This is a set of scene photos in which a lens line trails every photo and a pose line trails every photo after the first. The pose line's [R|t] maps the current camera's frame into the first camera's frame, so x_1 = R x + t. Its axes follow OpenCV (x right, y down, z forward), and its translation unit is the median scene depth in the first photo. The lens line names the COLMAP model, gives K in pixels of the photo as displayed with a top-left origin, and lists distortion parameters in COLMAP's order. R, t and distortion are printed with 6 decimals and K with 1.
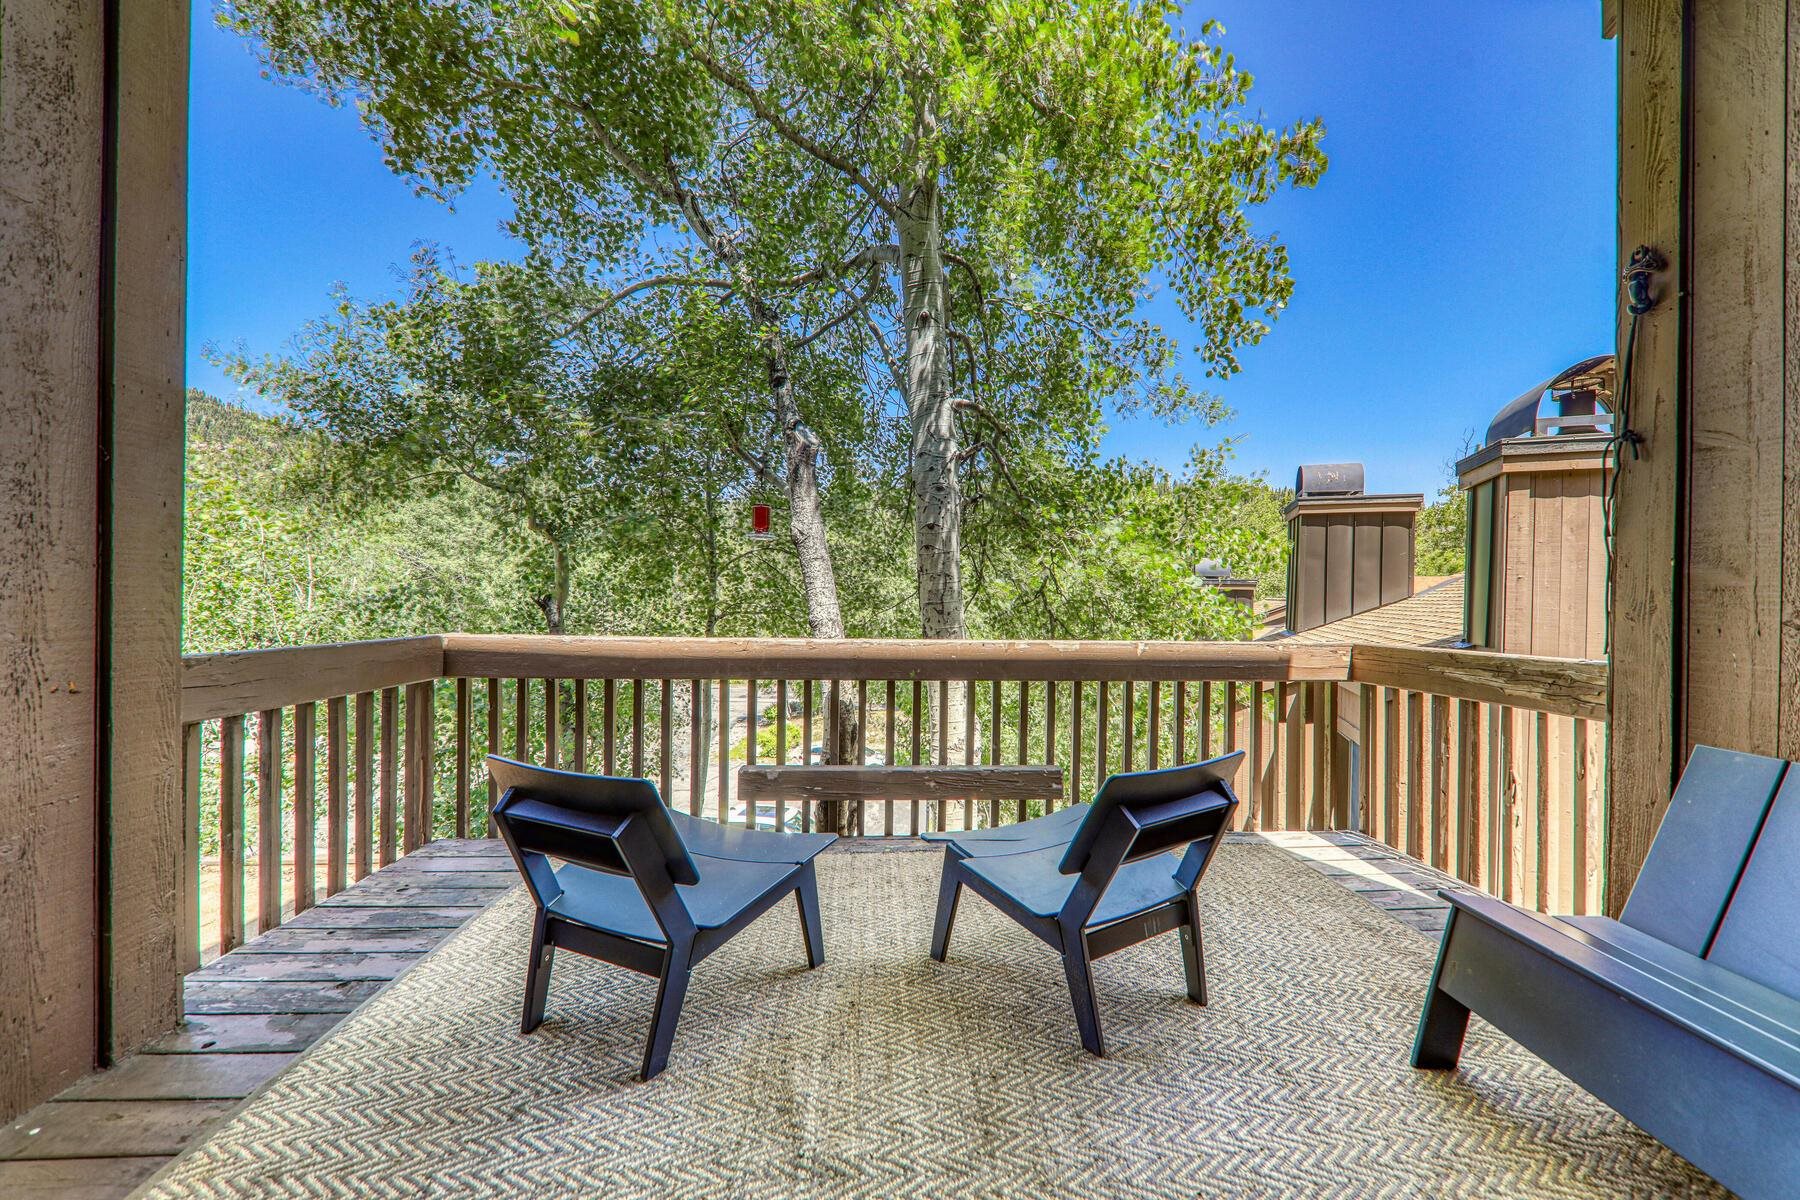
lens RADIAL K [[632.6, 0, 900.2], [0, 632.6, 607.3], [0, 0, 1]] dist [-0.000590, -0.000245]
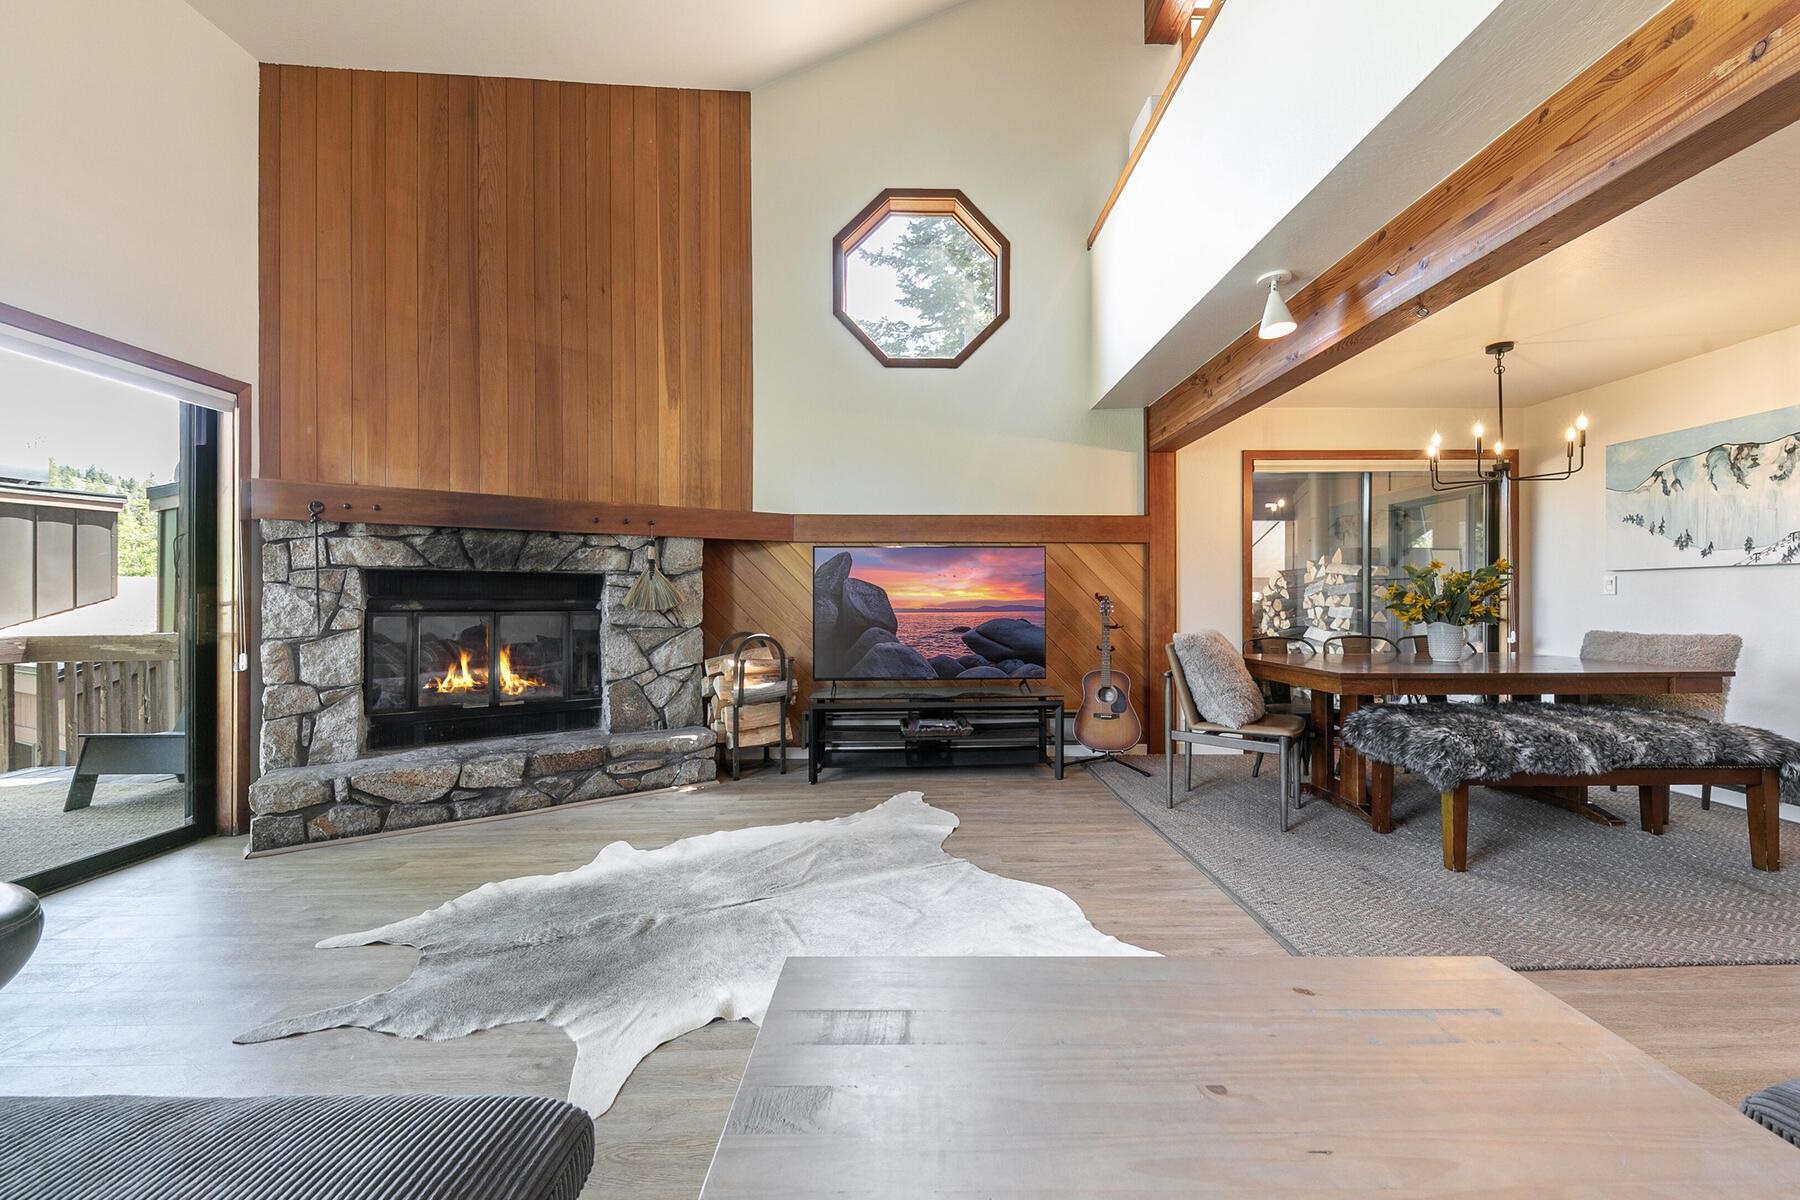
lens RADIAL K [[625.2, 0, 900.0], [0, 625.2, 600.0], [0, 0, 1]] dist [0.000448, -0.000108]
pose [[0.008620, -0.010258, 0.999910, -0.204775], [0.014530, 0.999843, 0.010132, -0.002561], [-0.999857, 0.014441, 0.008768, -0.296066]]
